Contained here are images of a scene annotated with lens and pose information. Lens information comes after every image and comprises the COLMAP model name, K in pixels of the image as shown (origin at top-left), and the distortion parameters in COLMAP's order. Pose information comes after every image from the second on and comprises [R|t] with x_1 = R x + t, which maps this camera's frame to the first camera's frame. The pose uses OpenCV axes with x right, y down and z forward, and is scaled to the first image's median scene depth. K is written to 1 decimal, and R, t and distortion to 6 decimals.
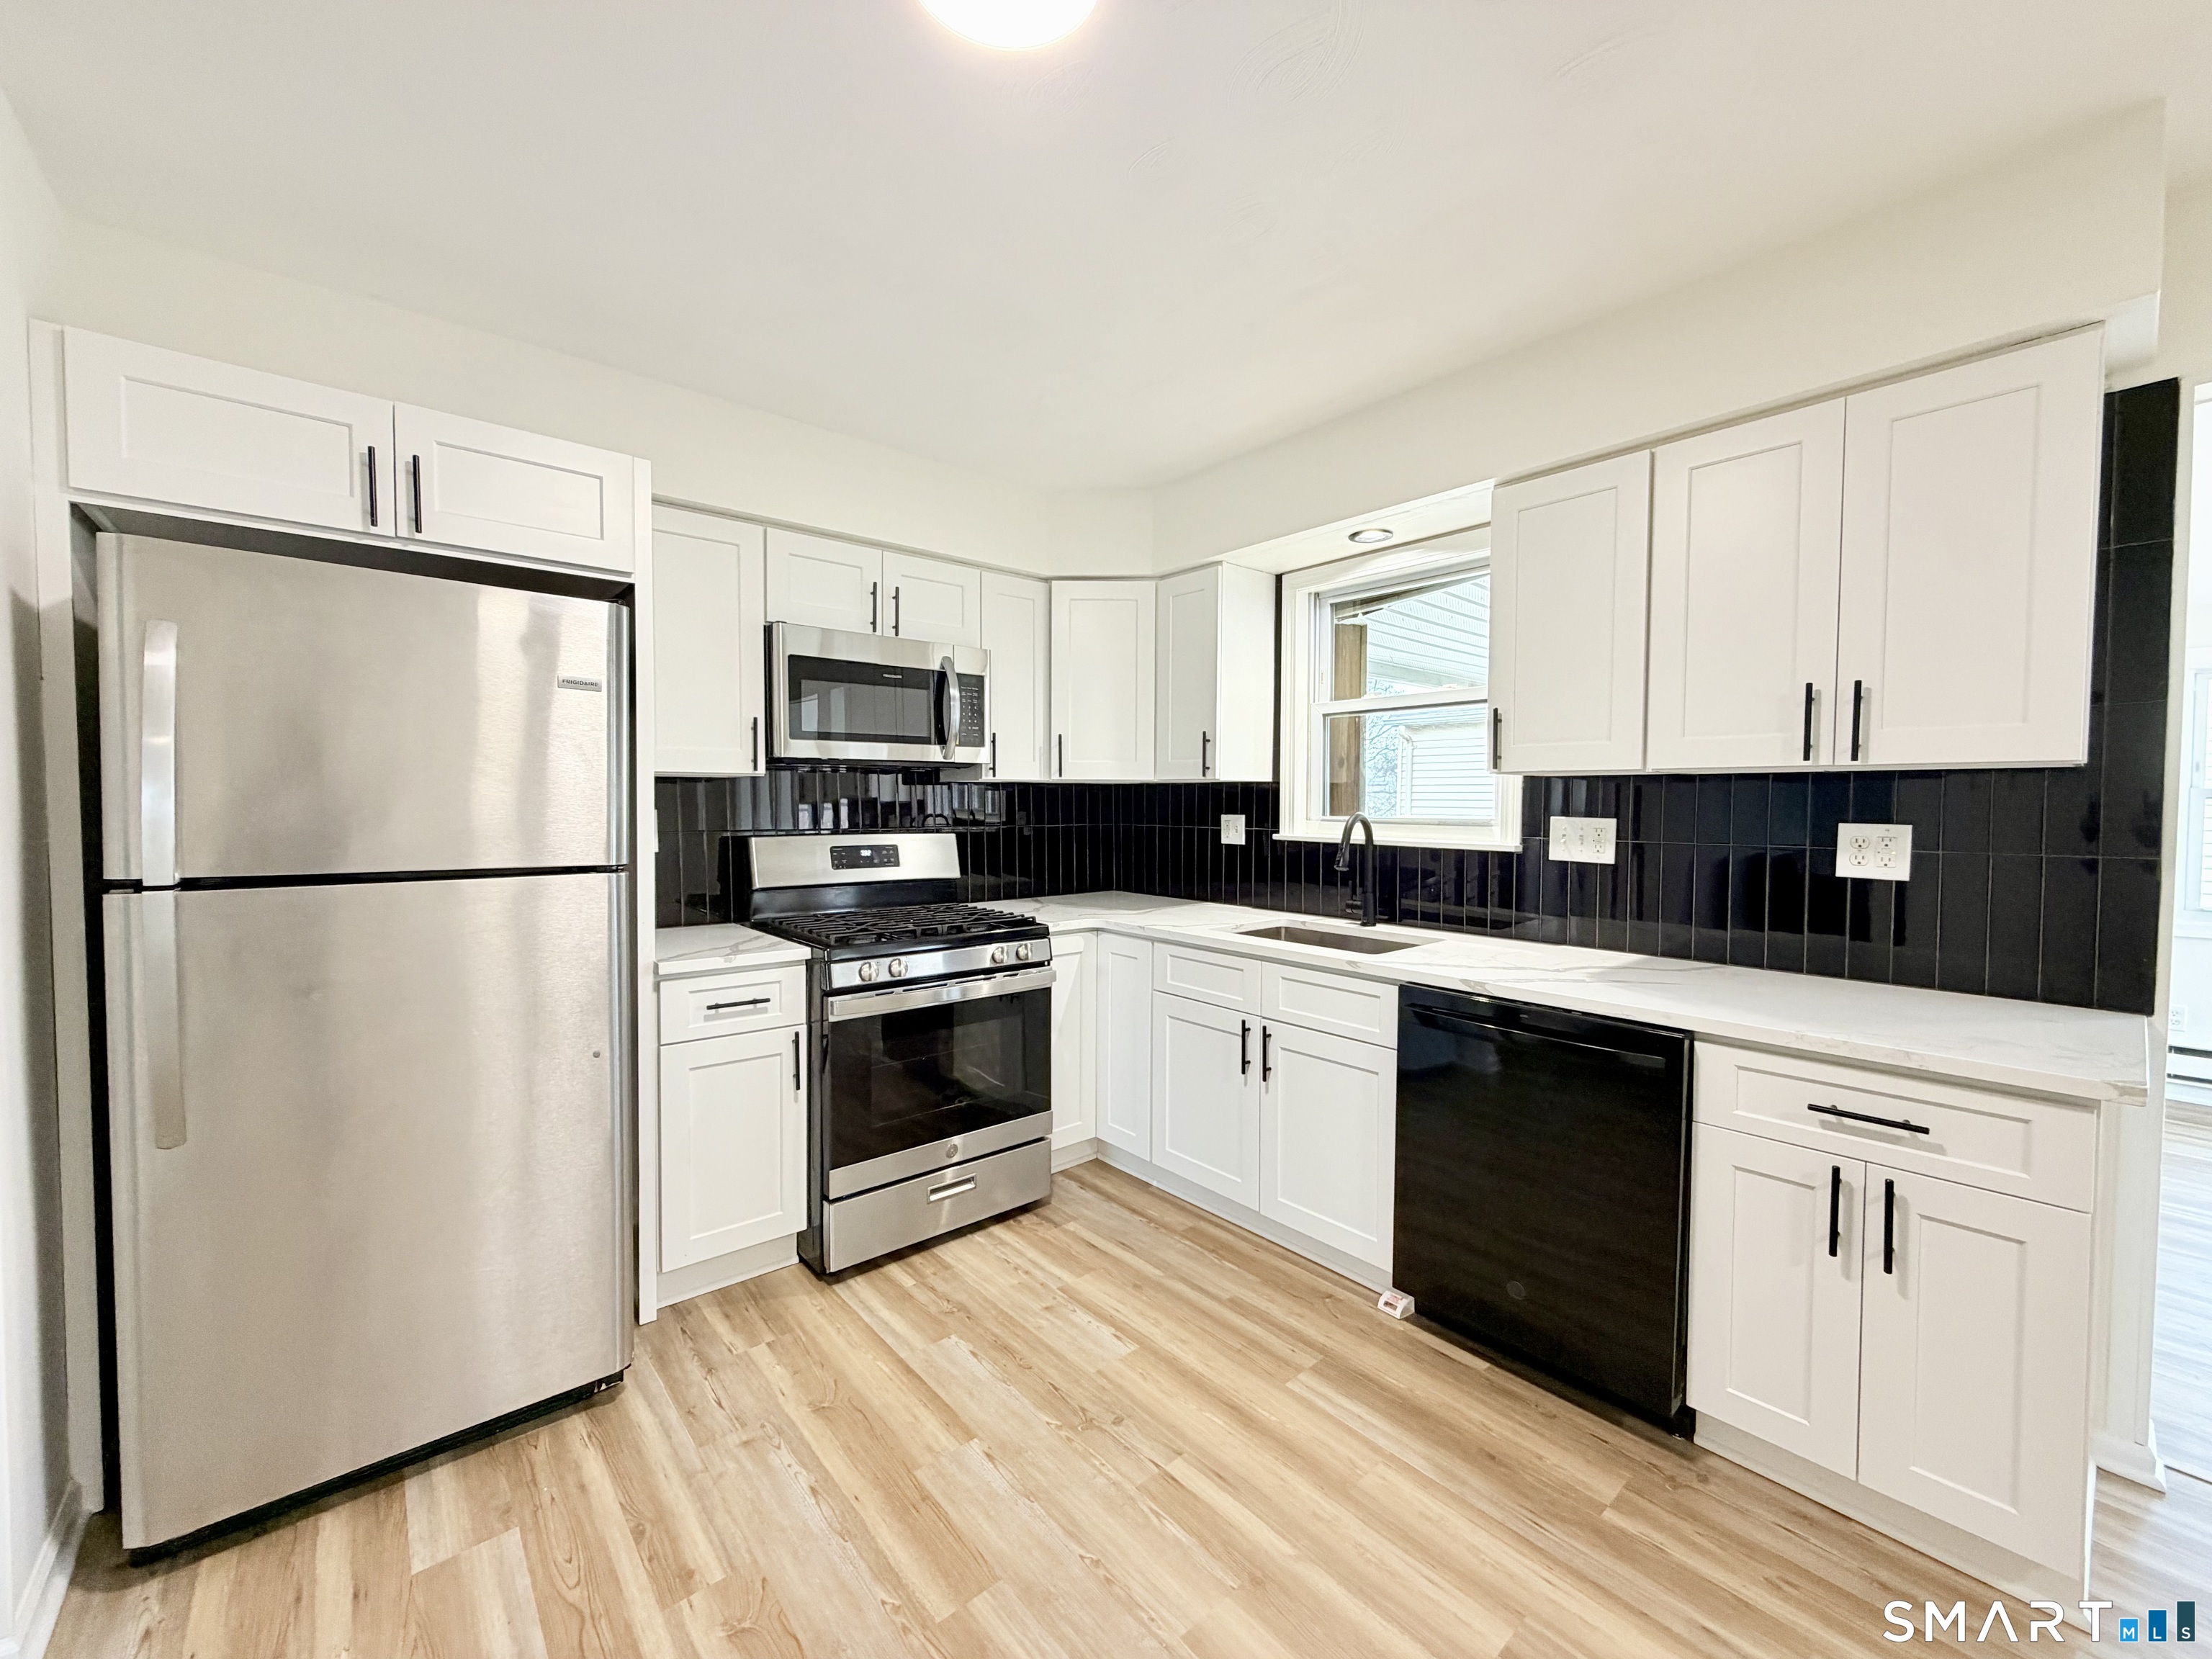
lens RADIAL K [[877.4, 0, 1102.6], [0, 877.4, 829.0], [0, 0, 1]] dist [-0.004036, -0.000137]
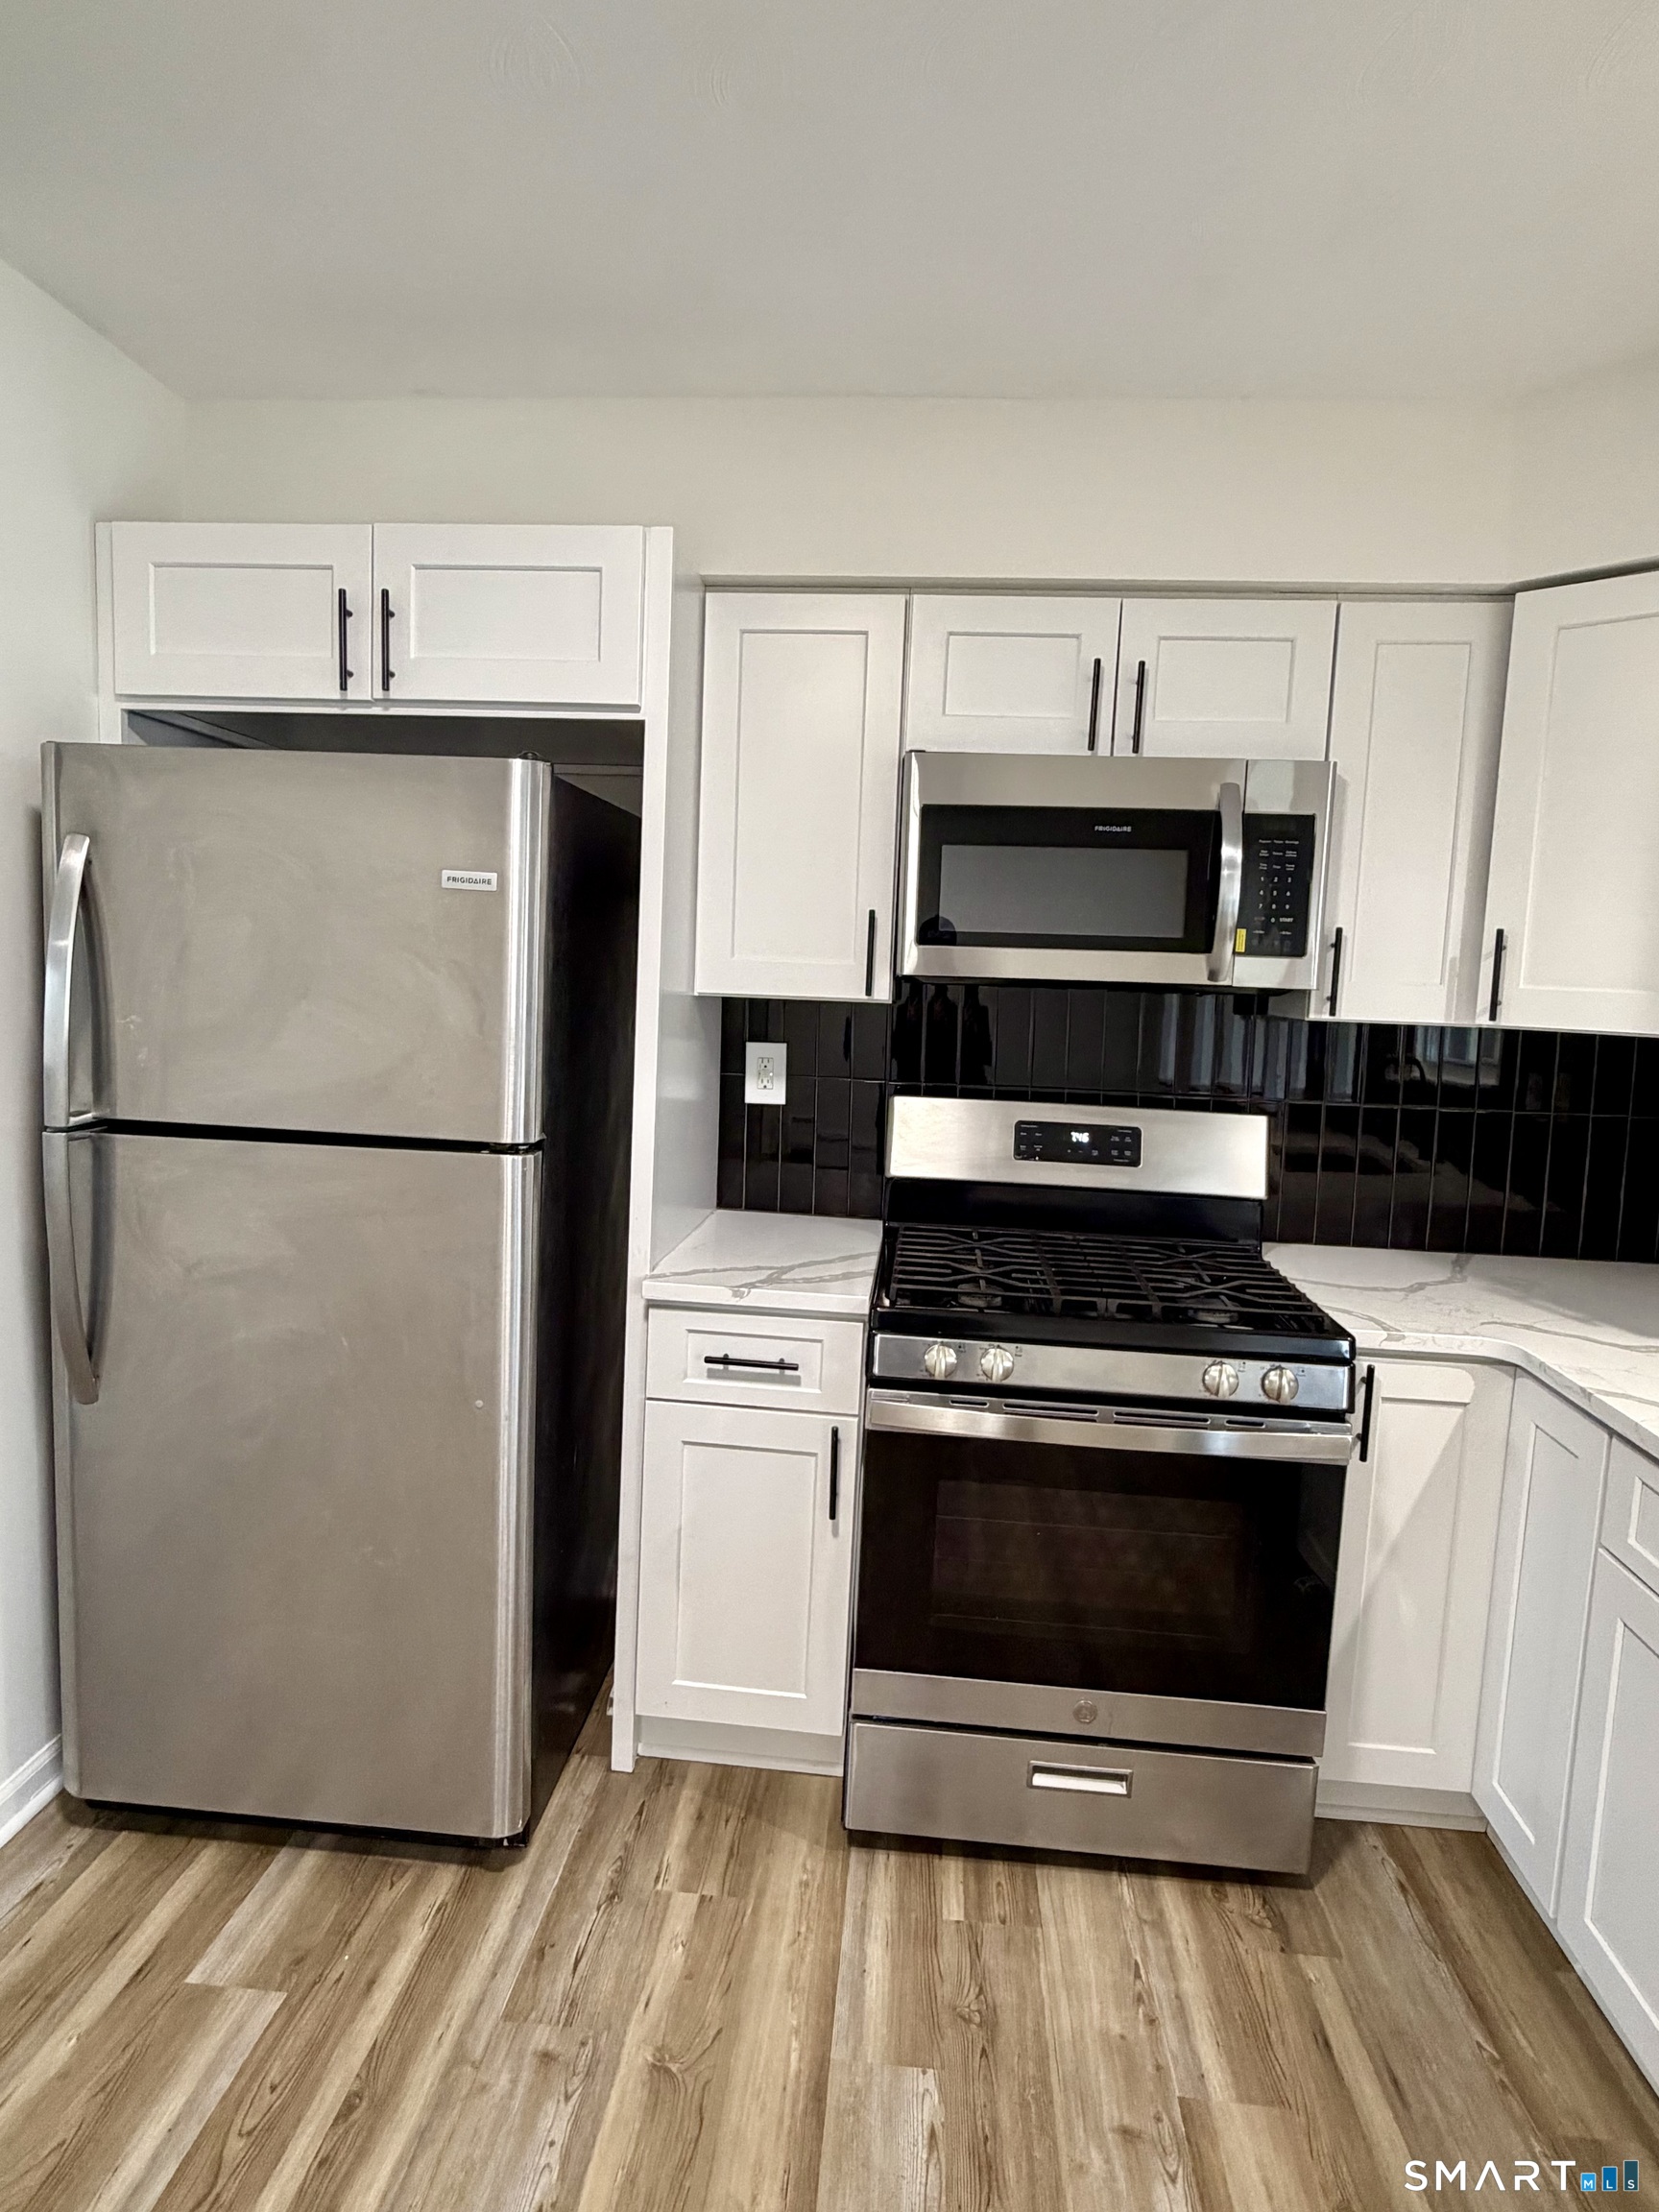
lens RADIAL K [[1229.7, 0, 824.4], [0, 1229.7, 1098.5], [0, 0, 1]] dist [-0.001839, 0.000280]
pose [[0.700819, 0.098528, -0.706502, 0.219500], [-0.059071, 0.995029, 0.080170, -0.063929], [0.710889, -0.014451, 0.703155, 0.364415]]
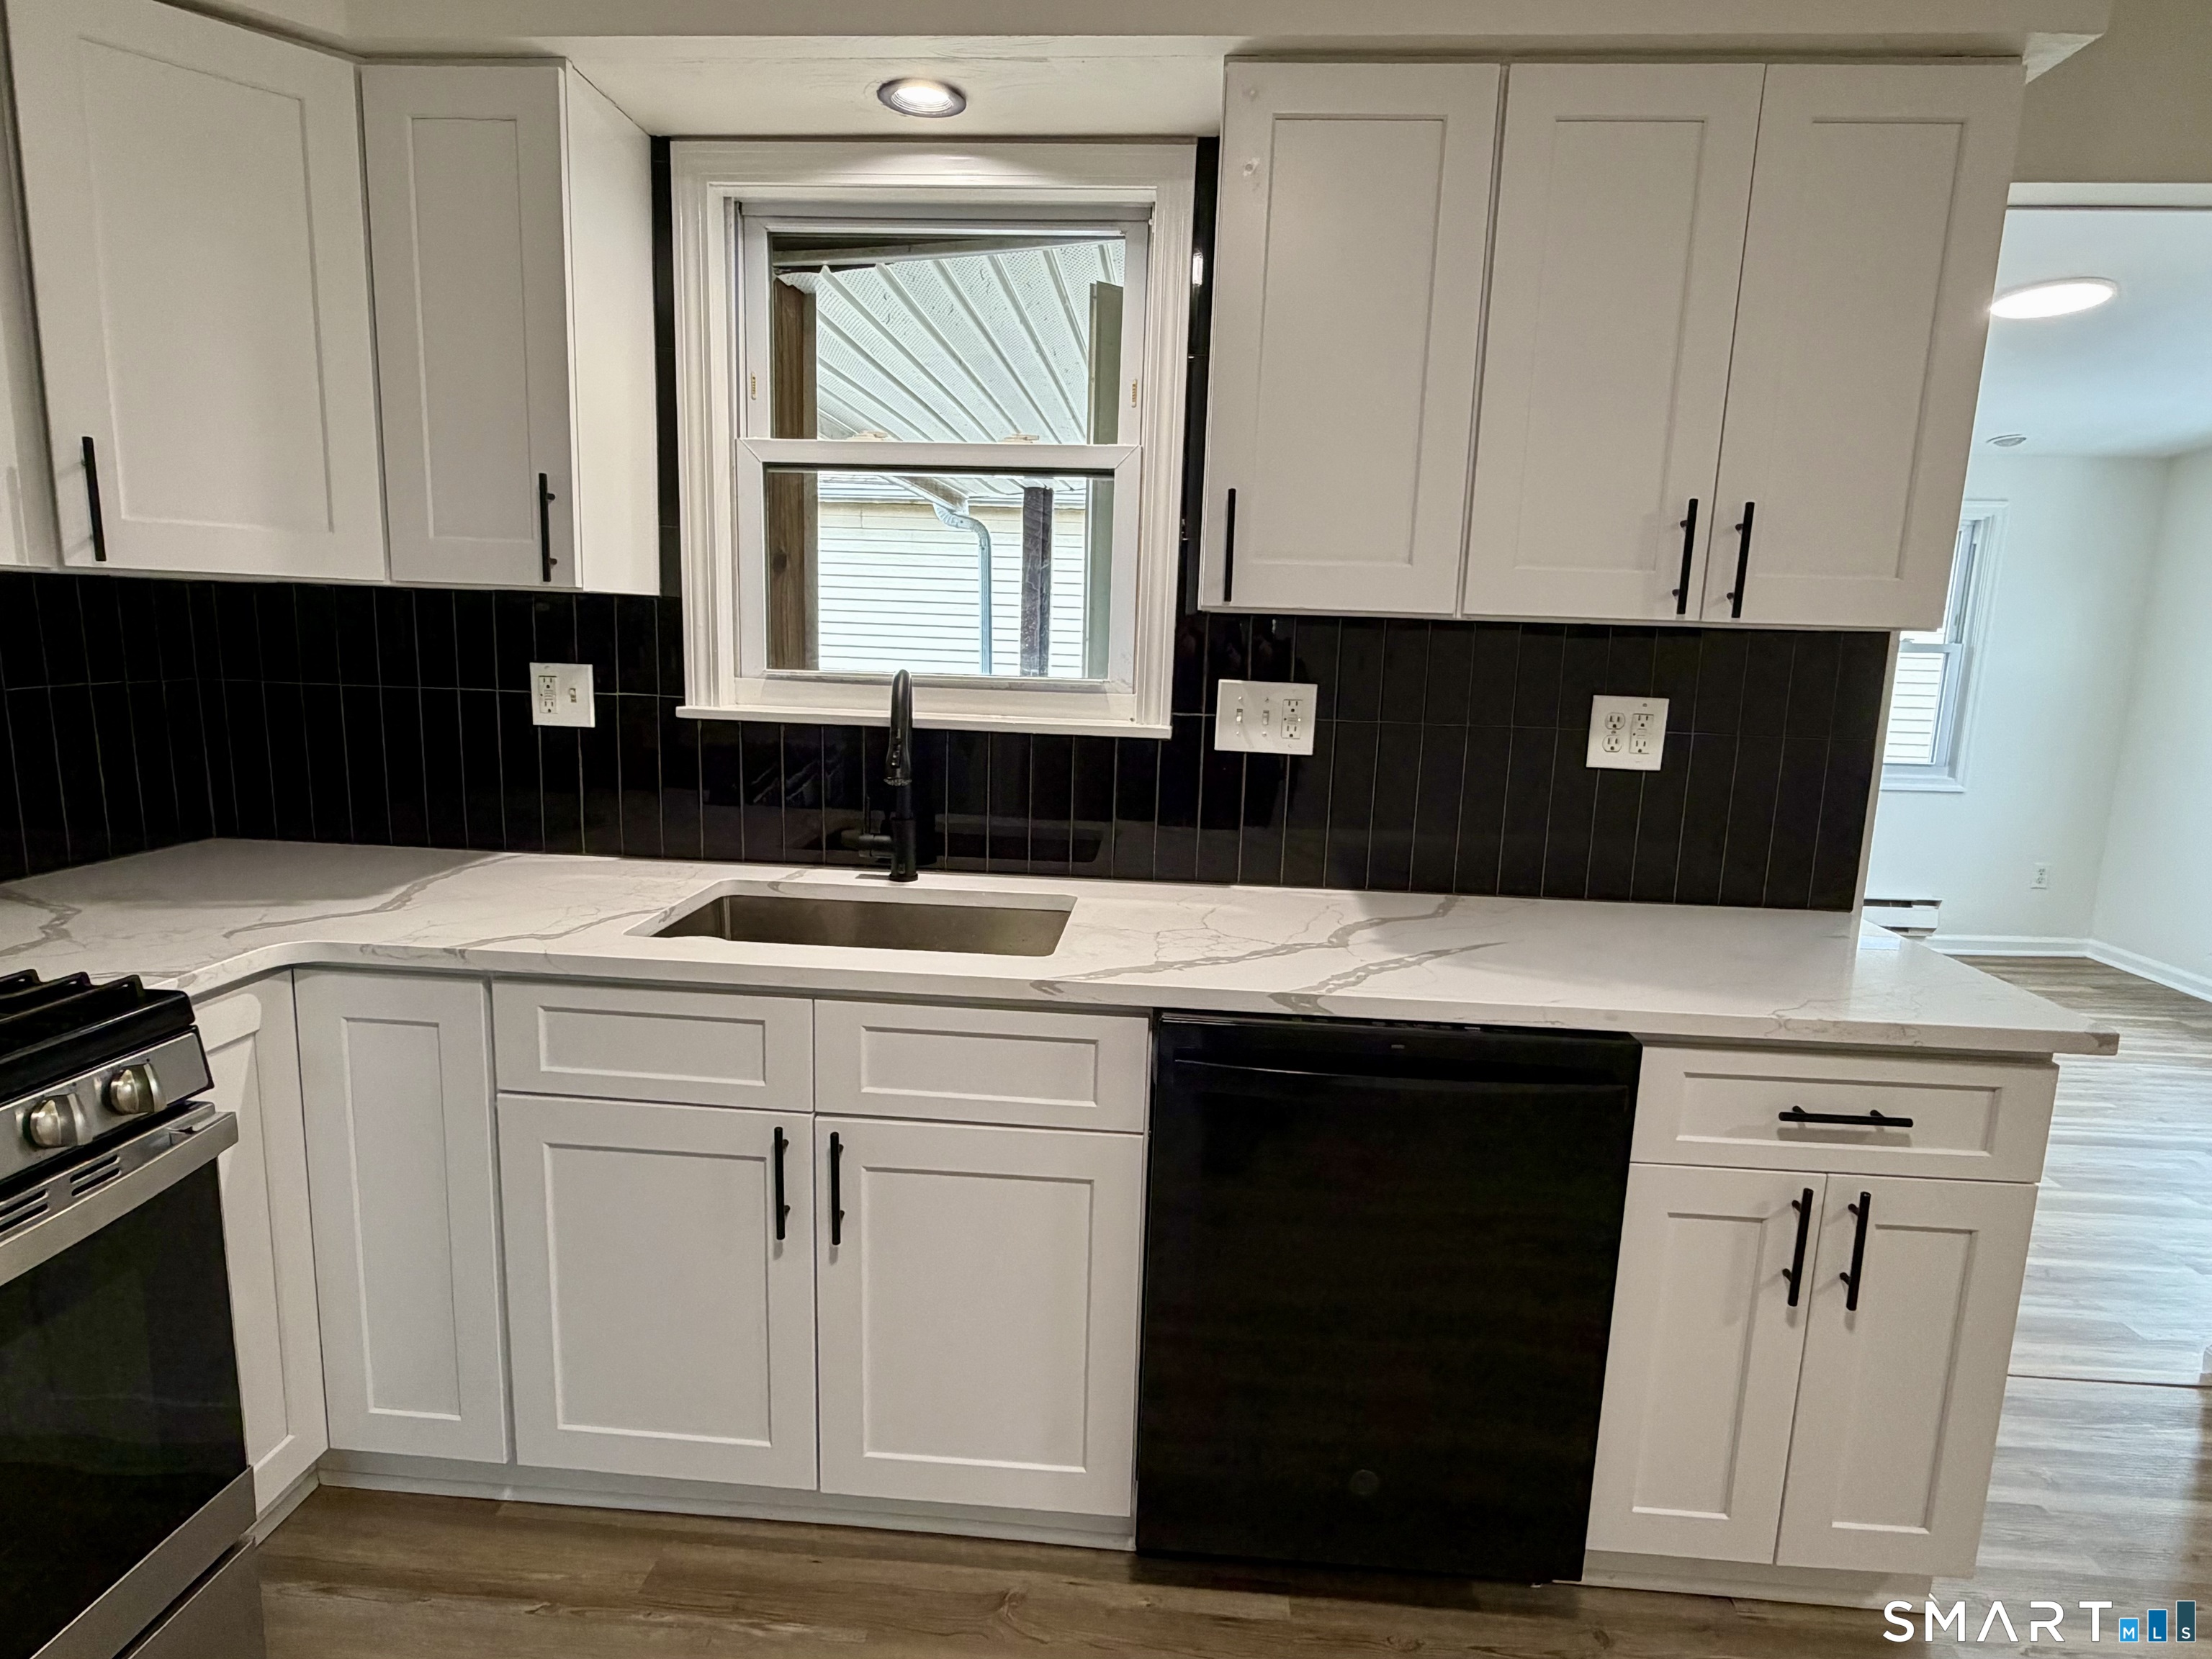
lens RADIAL K [[1229.7, 0, 1100.2], [0, 1229.7, 839.1], [0, 0, 1]] dist [-0.001839, 0.000280]
pose [[0.704571, -0.100647, 0.702460, -0.160613], [-0.006198, 0.988981, 0.147915, -0.030389], [-0.709606, -0.108570, 0.696183, 0.447113]]
